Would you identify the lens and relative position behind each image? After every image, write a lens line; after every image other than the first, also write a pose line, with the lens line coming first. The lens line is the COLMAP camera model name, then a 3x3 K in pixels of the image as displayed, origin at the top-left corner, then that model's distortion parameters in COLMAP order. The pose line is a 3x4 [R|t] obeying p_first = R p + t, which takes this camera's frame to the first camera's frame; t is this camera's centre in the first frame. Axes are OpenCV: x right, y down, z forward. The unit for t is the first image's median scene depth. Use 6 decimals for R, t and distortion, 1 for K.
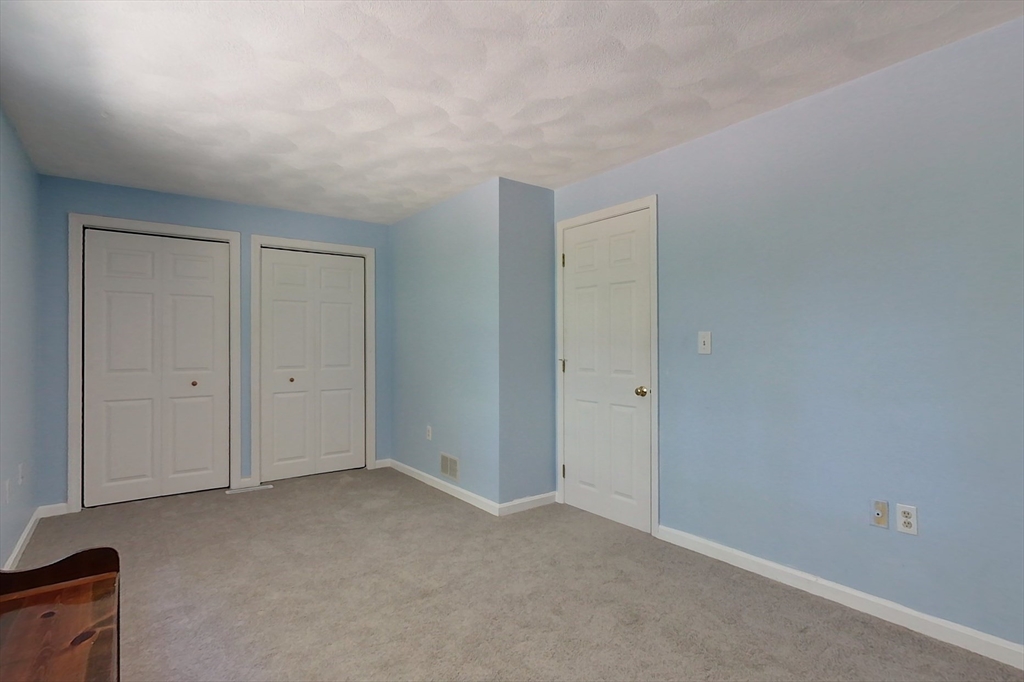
lens RADIAL K [[520.9, 0, 508.7], [0, 520.9, 340.7], [0, 0, 1]] dist [-0.002242, -0.000522]
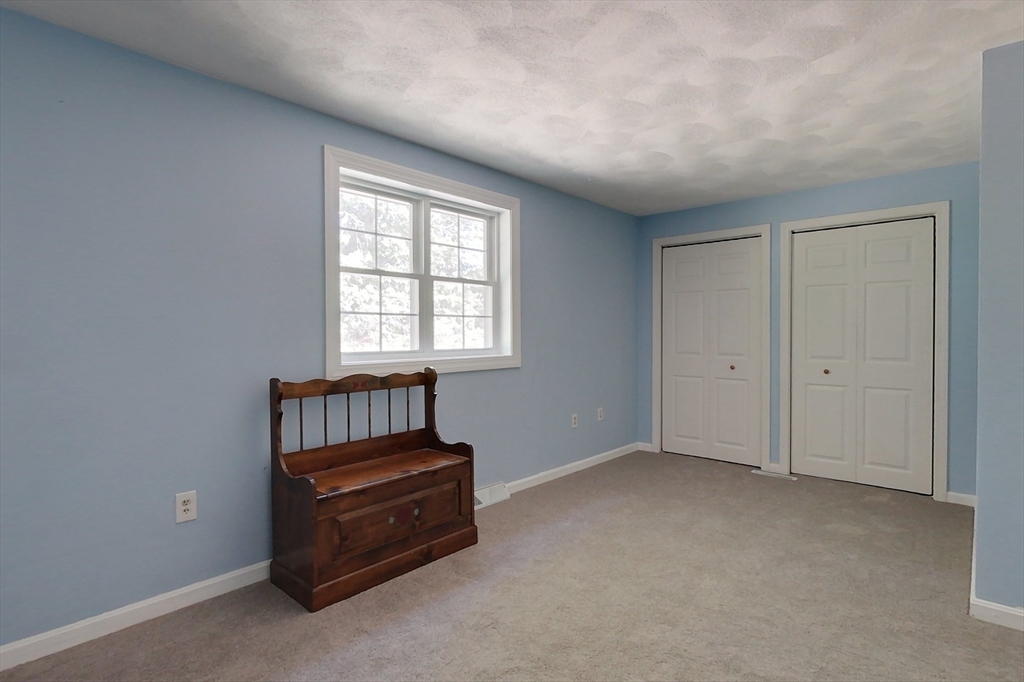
lens RADIAL K [[520.9, 0, 511.6], [0, 520.9, 339.1], [0, 0, 1]] dist [-0.002242, -0.000522]
pose [[0.184291, 0.014243, -0.982768, 0.435378], [0.008619, 0.999833, 0.016106, -0.001349], [0.982834, -0.011438, 0.184138, 0.333061]]
